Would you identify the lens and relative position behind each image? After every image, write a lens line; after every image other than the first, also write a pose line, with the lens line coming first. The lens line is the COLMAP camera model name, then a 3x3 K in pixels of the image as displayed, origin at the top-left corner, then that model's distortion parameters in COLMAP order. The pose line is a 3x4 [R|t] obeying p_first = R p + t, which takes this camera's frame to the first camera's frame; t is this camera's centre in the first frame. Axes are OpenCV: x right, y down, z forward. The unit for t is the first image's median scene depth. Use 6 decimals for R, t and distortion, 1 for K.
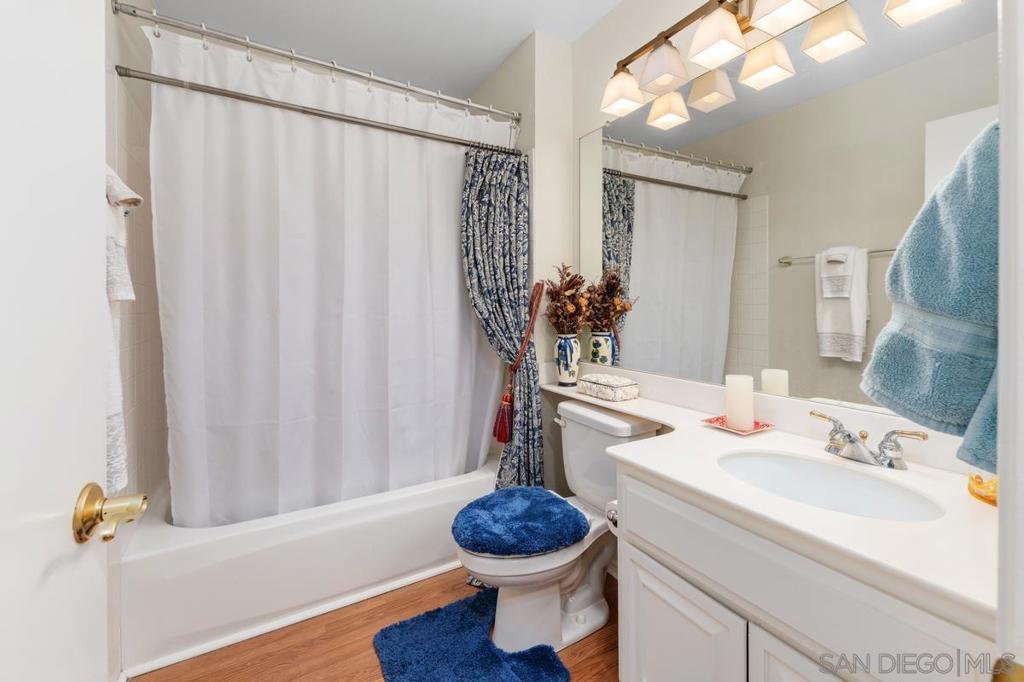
lens RADIAL K [[437.1, 0, 513.7], [0, 437.1, 311.6], [0, 0, 1]] dist [0.001595, 0.000317]
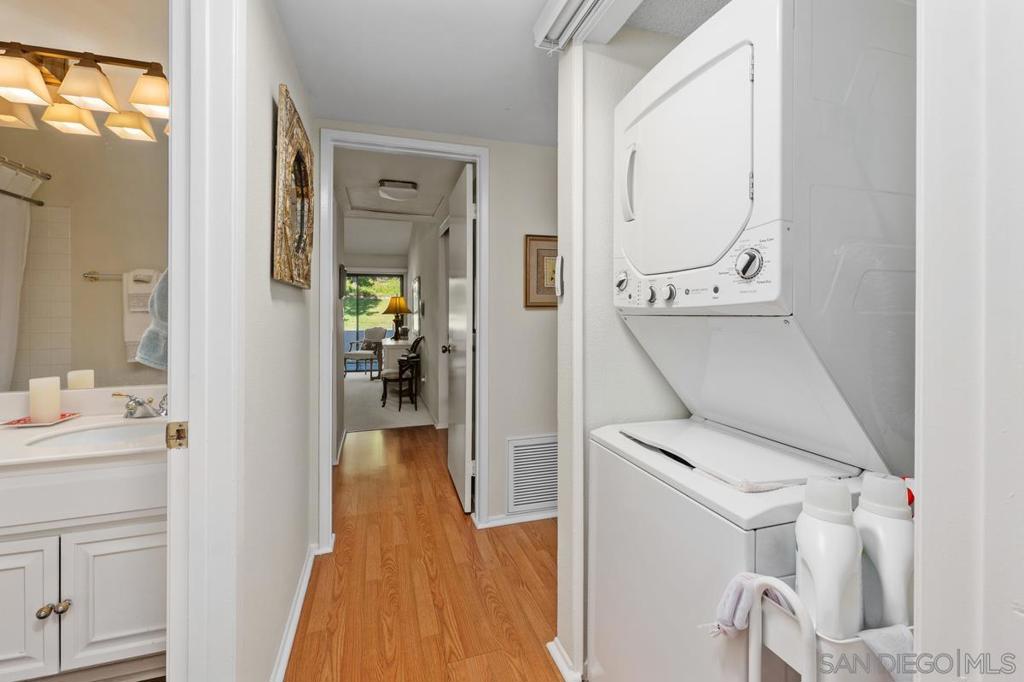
lens RADIAL K [[437.1, 0, 513.7], [0, 437.1, 311.6], [0, 0, 1]] dist [0.001595, 0.000317]
pose [[0.246286, 0.012097, 0.969122, -0.295379], [0.016793, 0.999719, -0.016746, 0.009261], [-0.969052, 0.020399, 0.246014, -0.479245]]
